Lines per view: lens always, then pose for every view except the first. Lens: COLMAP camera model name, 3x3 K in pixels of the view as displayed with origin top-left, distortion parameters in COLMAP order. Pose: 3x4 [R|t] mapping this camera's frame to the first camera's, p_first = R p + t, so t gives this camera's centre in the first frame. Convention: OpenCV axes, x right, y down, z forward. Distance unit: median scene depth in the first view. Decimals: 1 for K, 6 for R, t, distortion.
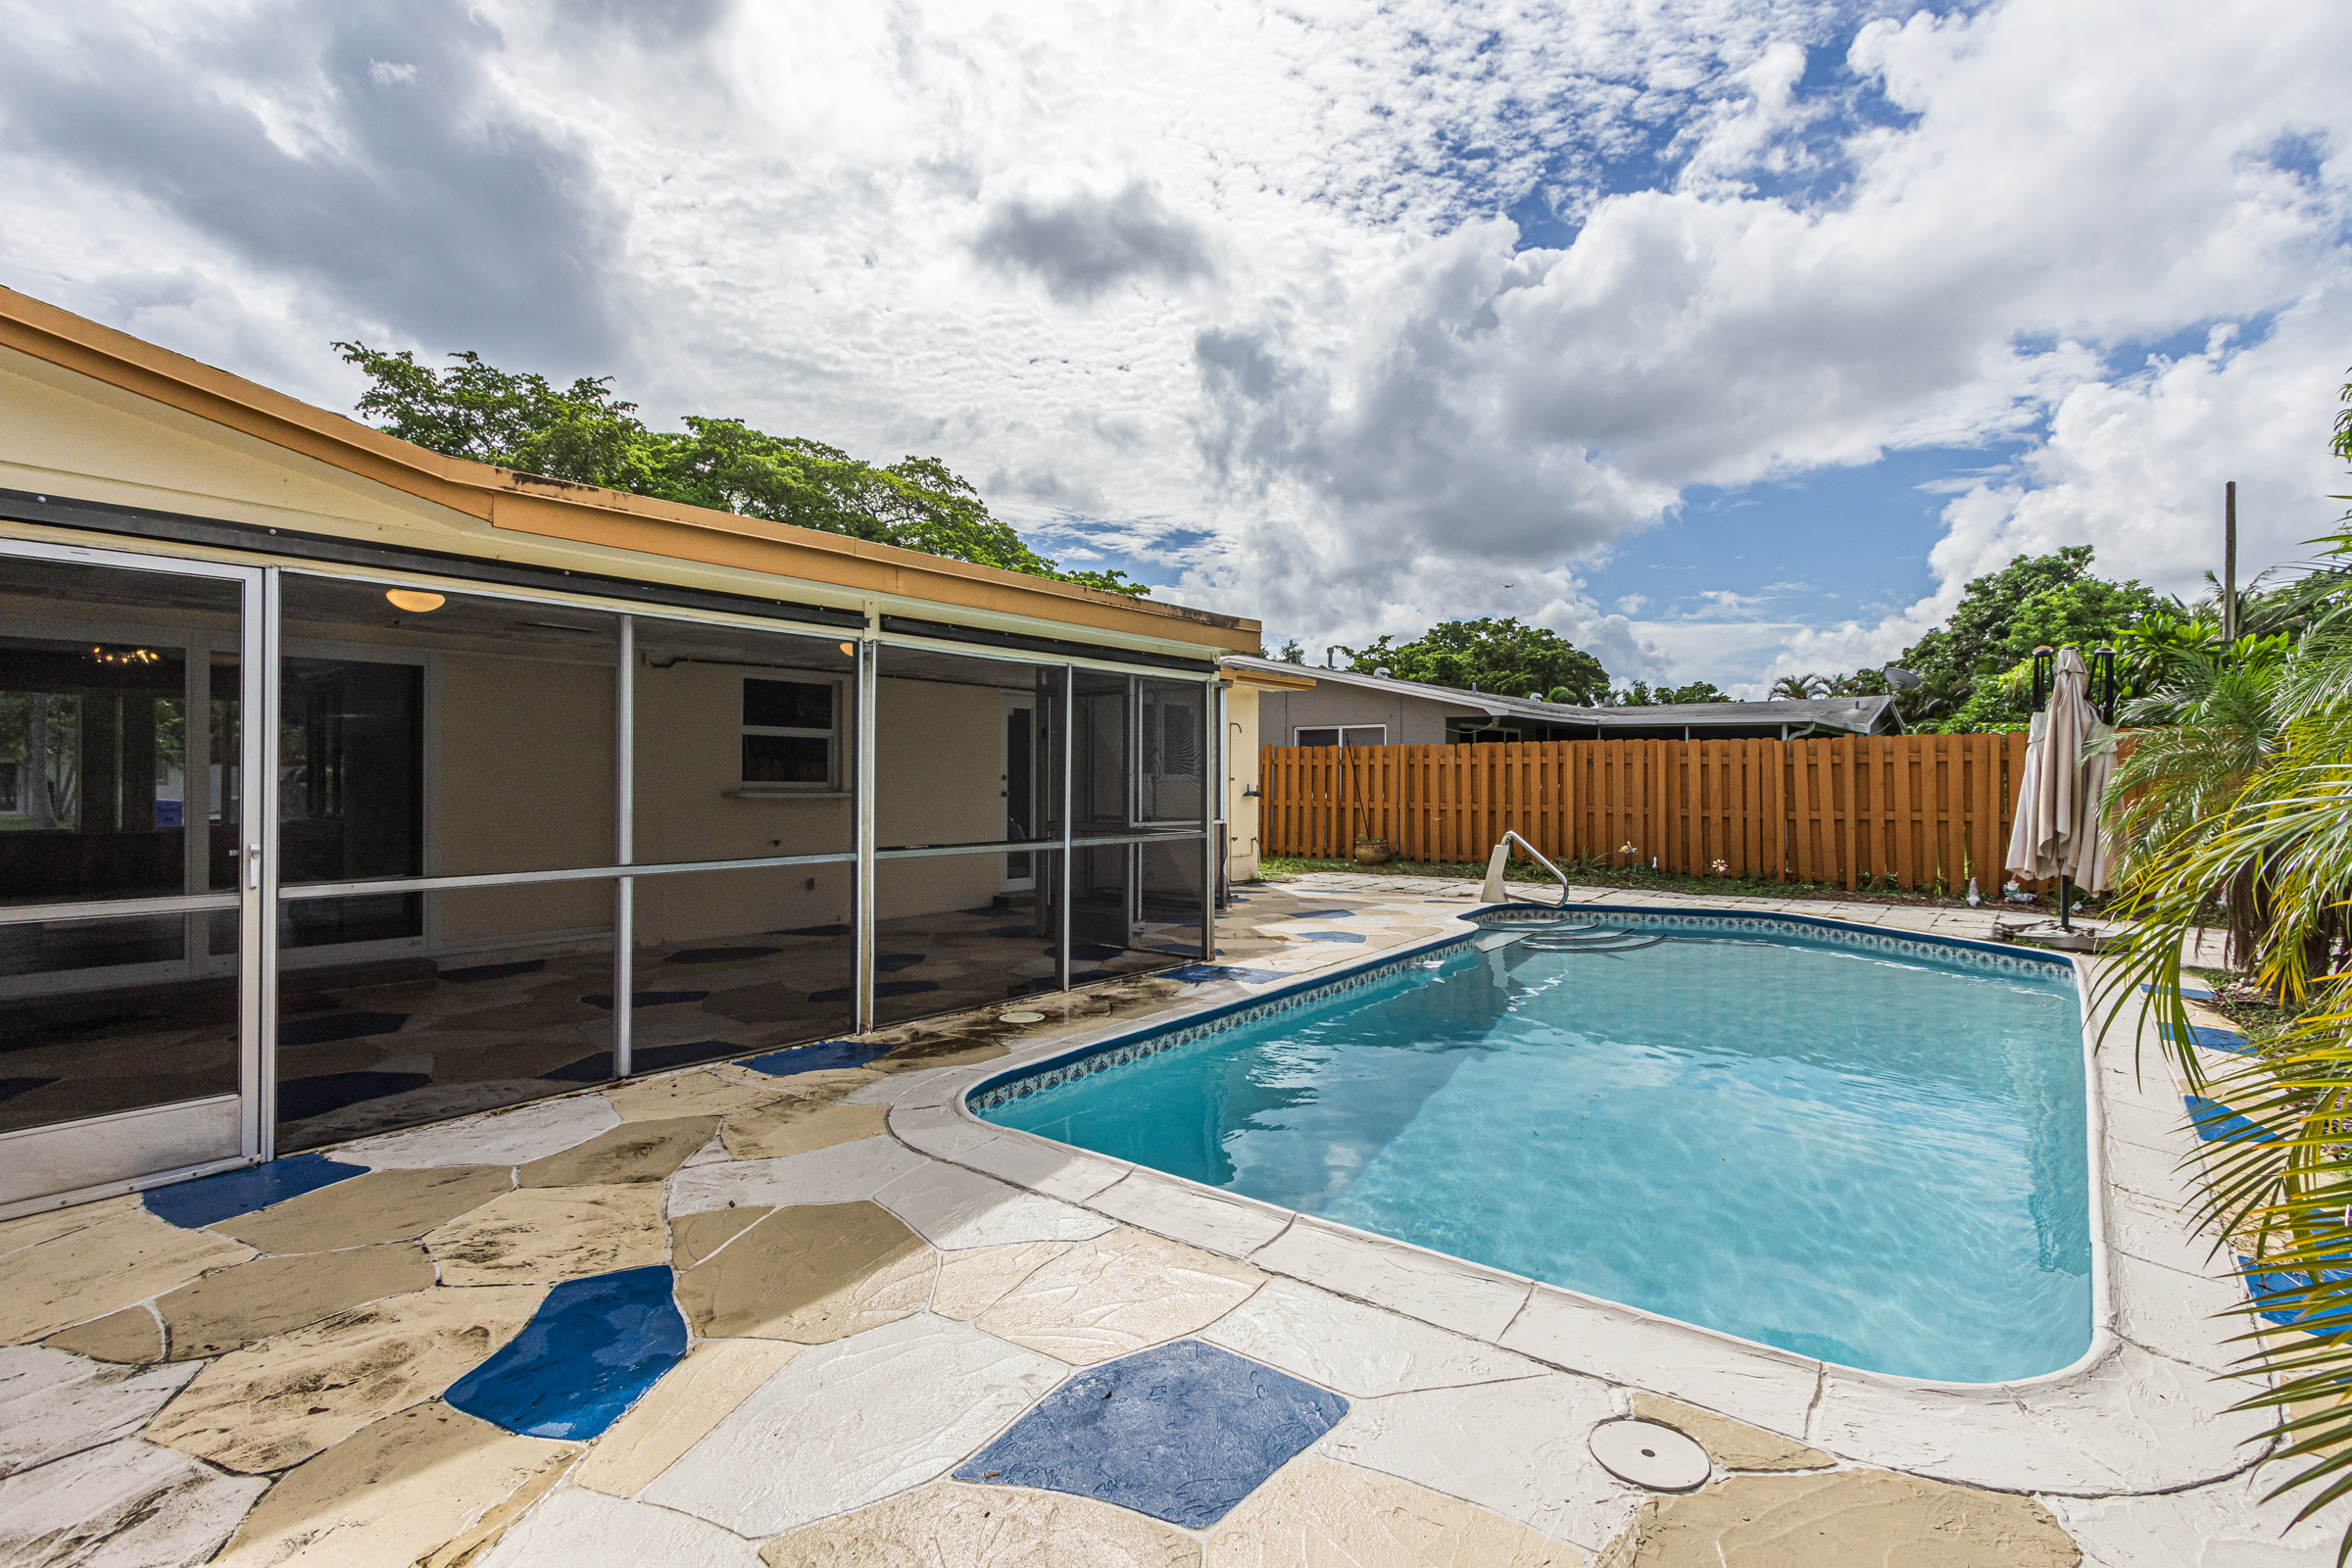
lens RADIAL K [[1074.9, 0, 1184.2], [0, 1074.9, 772.6], [0, 0, 1]] dist [0.003835, -0.000831]
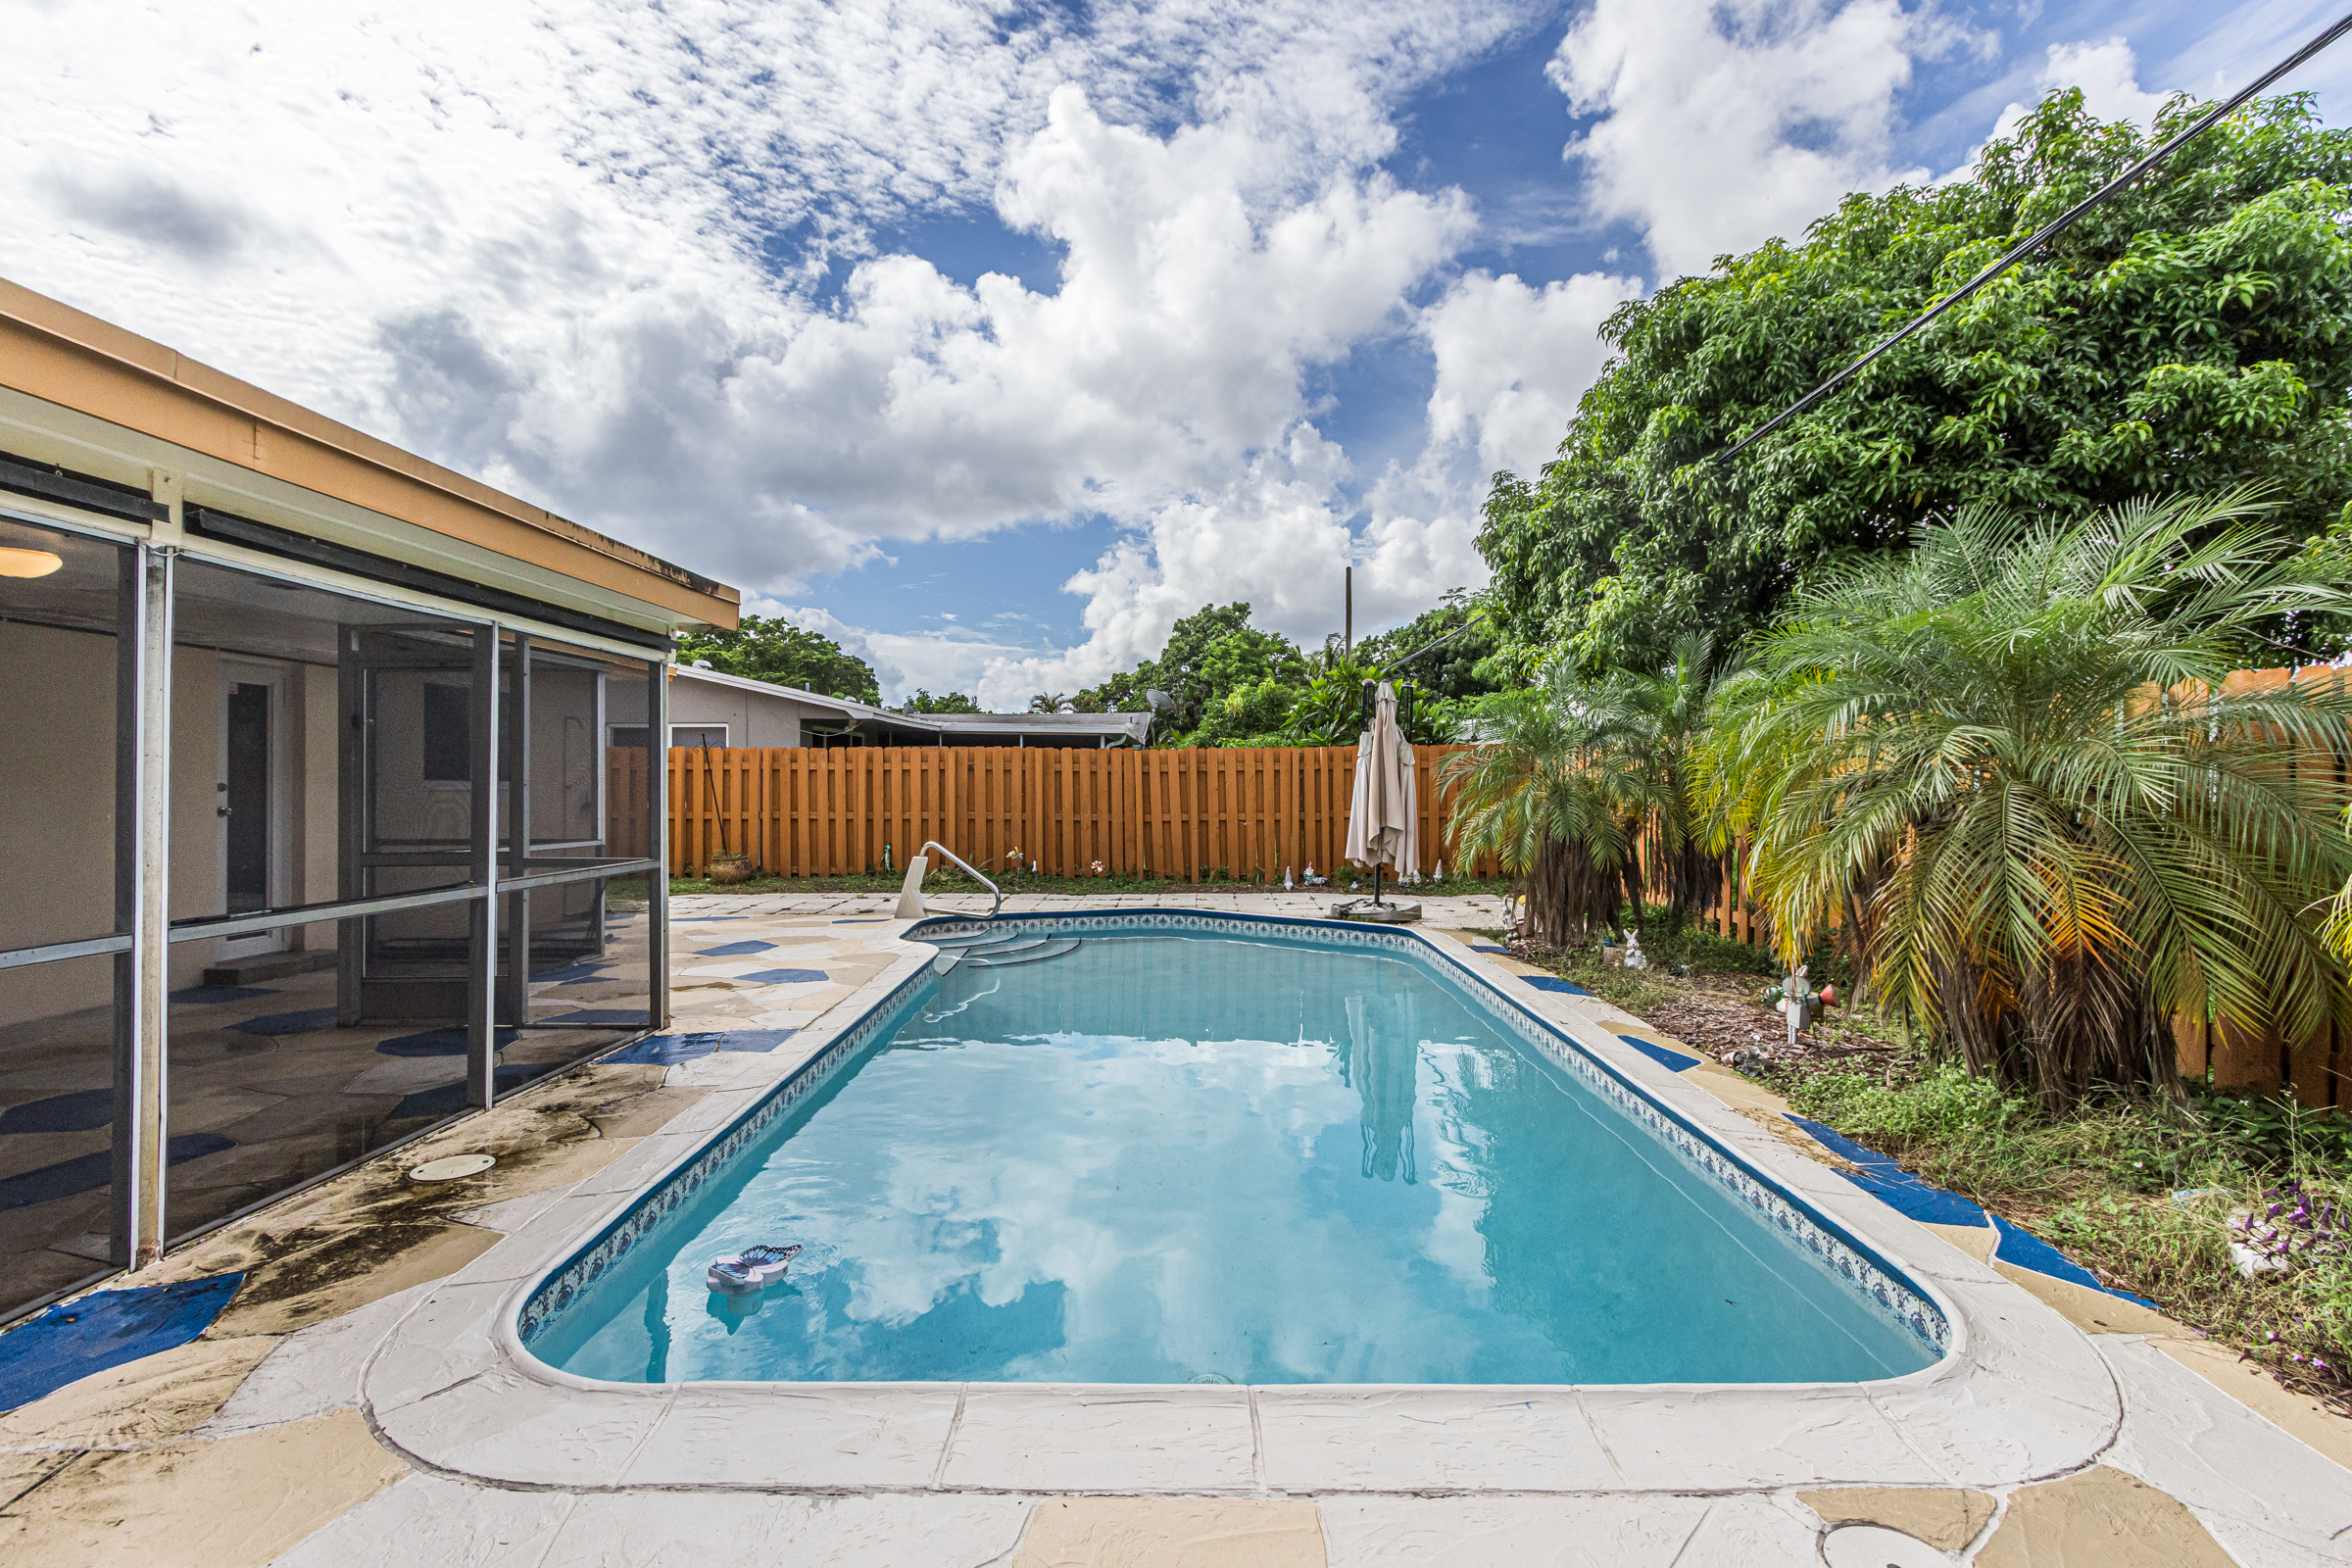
lens RADIAL K [[1074.9, 0, 1175.8], [0, 1074.9, 775.5], [0, 0, 1]] dist [0.003835, -0.000831]
pose [[0.793463, 0.002221, 0.608615, -0.092896], [-0.001776, 0.999998, -0.001333, -0.002503], [-0.608616, -0.000024, 0.793465, 0.106306]]
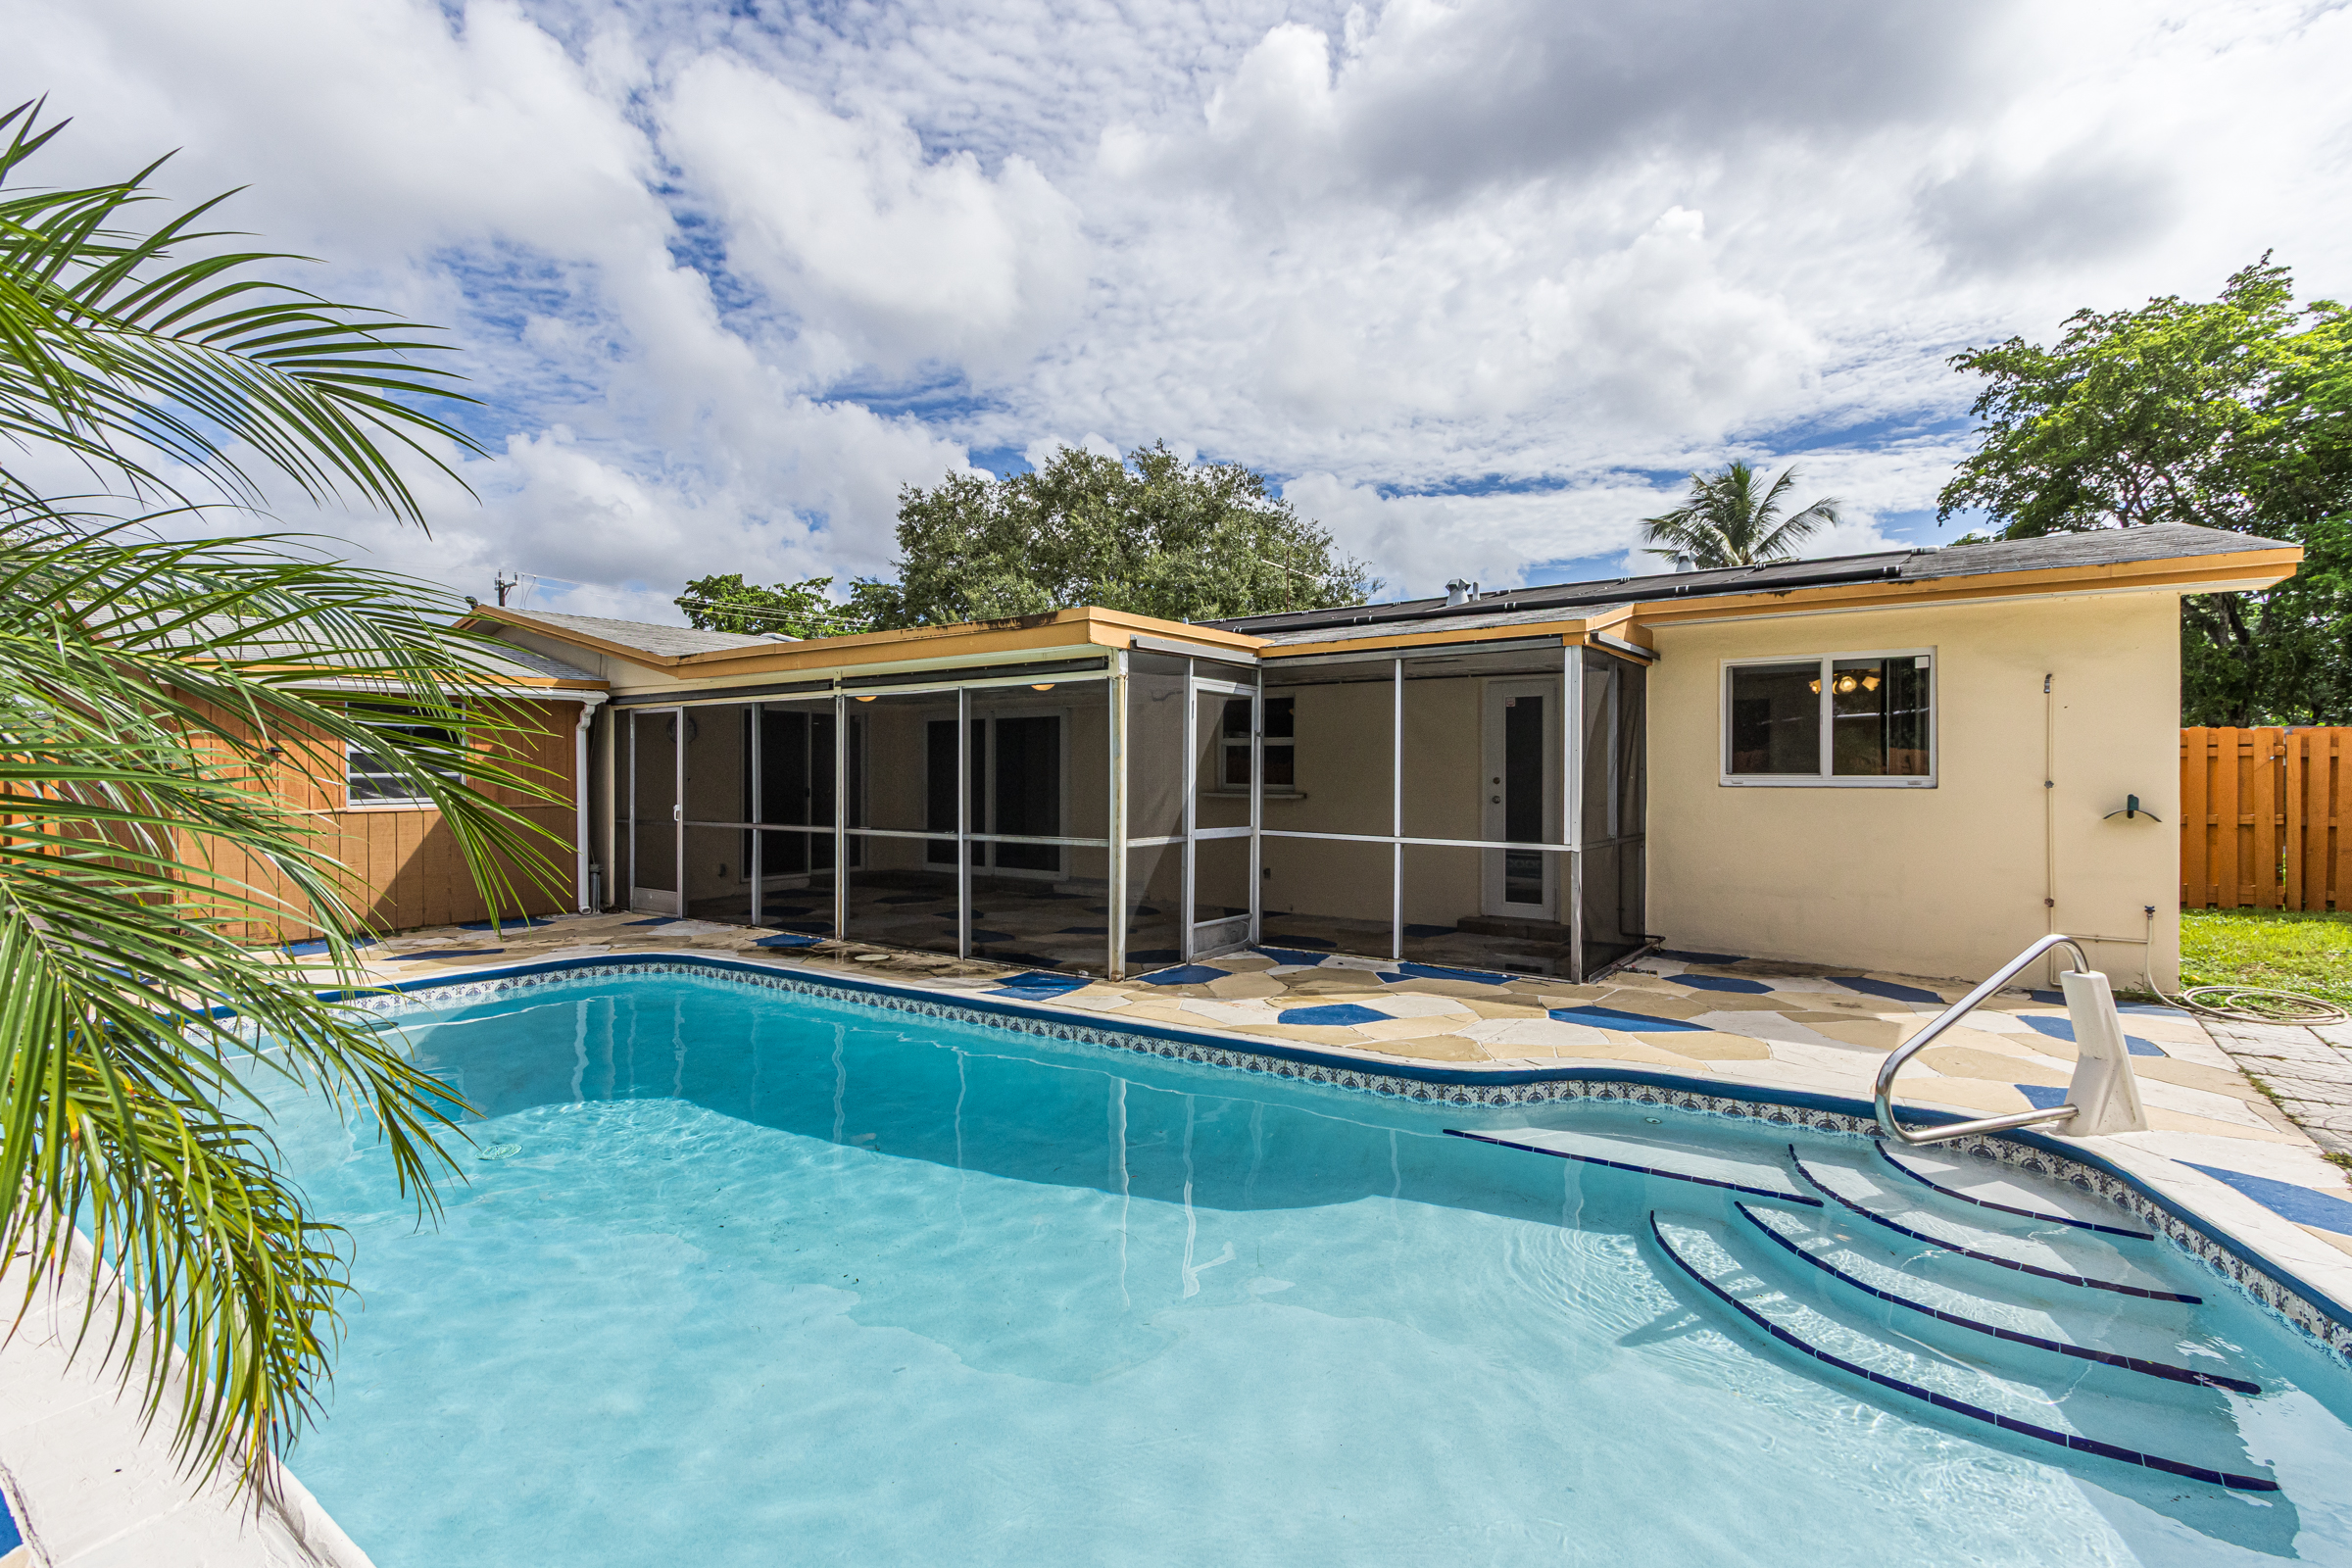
lens RADIAL K [[1074.9, 0, 1197.8], [0, 1074.9, 761.5], [0, 0, 1]] dist [0.003835, -0.000831]
pose [[0.062702, -0.013697, -0.997938, 0.578090], [0.004598, 0.999899, -0.013435, -0.000150], [0.998022, -0.003747, 0.062759, 0.617806]]
